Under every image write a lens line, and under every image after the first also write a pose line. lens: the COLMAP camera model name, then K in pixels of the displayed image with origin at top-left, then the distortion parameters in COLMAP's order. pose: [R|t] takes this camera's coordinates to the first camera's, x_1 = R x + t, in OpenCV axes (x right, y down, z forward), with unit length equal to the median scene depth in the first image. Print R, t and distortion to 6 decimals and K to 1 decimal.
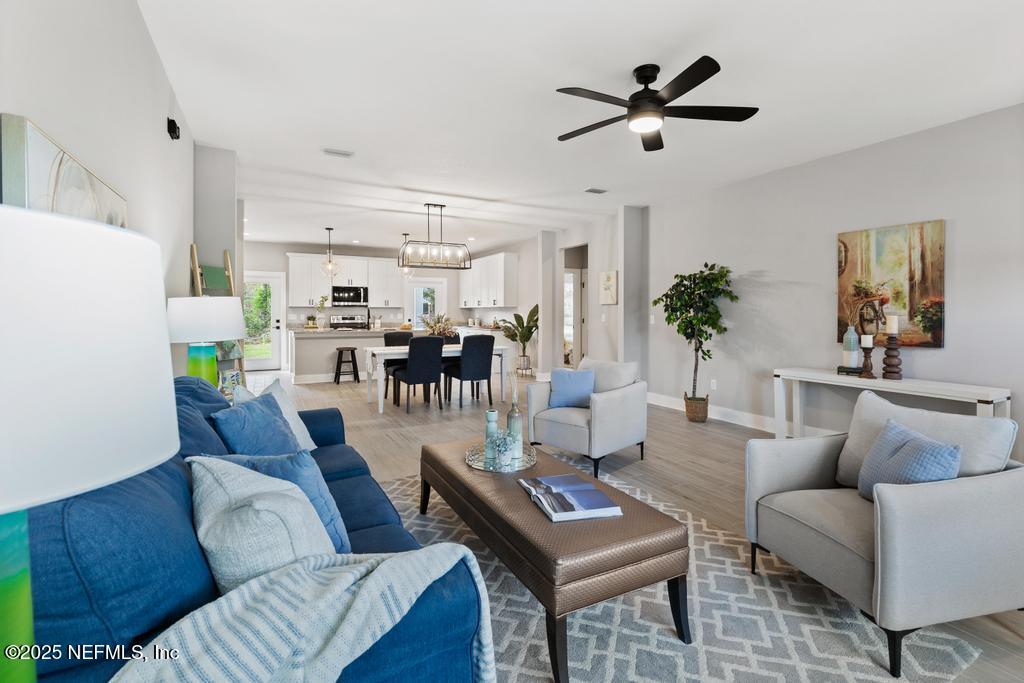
lens RADIAL K [[466.9, 0, 515.7], [0, 466.9, 311.5], [0, 0, 1]] dist [0.001515, -0.000044]
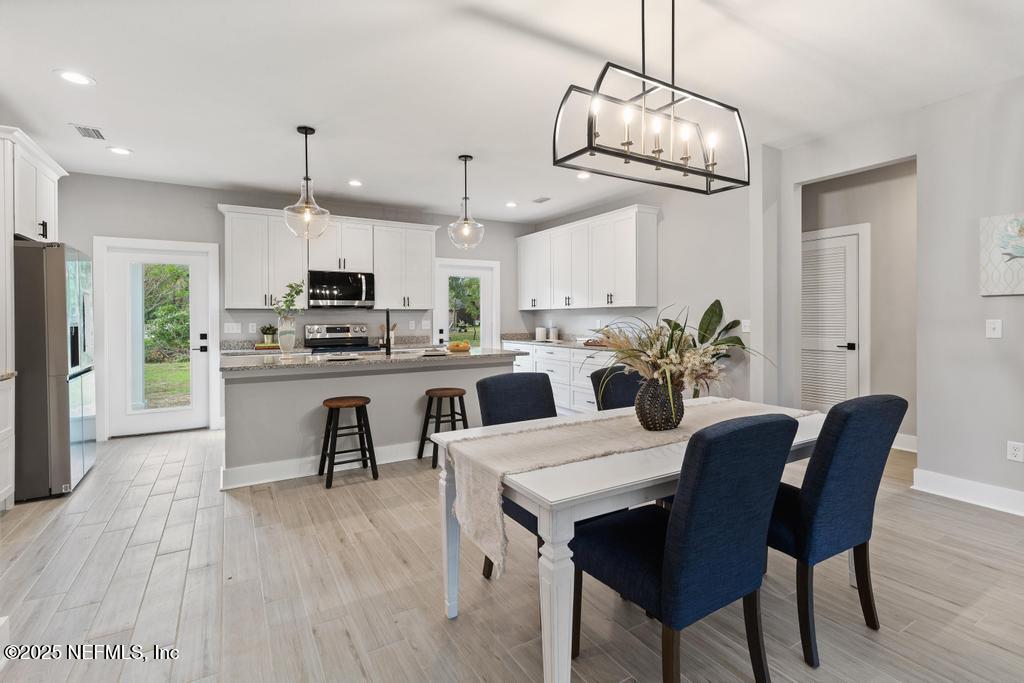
lens RADIAL K [[484.1, 0, 523.2], [0, 484.1, 314.6], [0, 0, 1]] dist [0.002603, -0.000458]
pose [[0.998299, -0.006785, 0.057912, -0.362190], [0.007013, 0.999968, -0.003743, 0.001410], [-0.057884, 0.004143, 0.998315, 0.868772]]
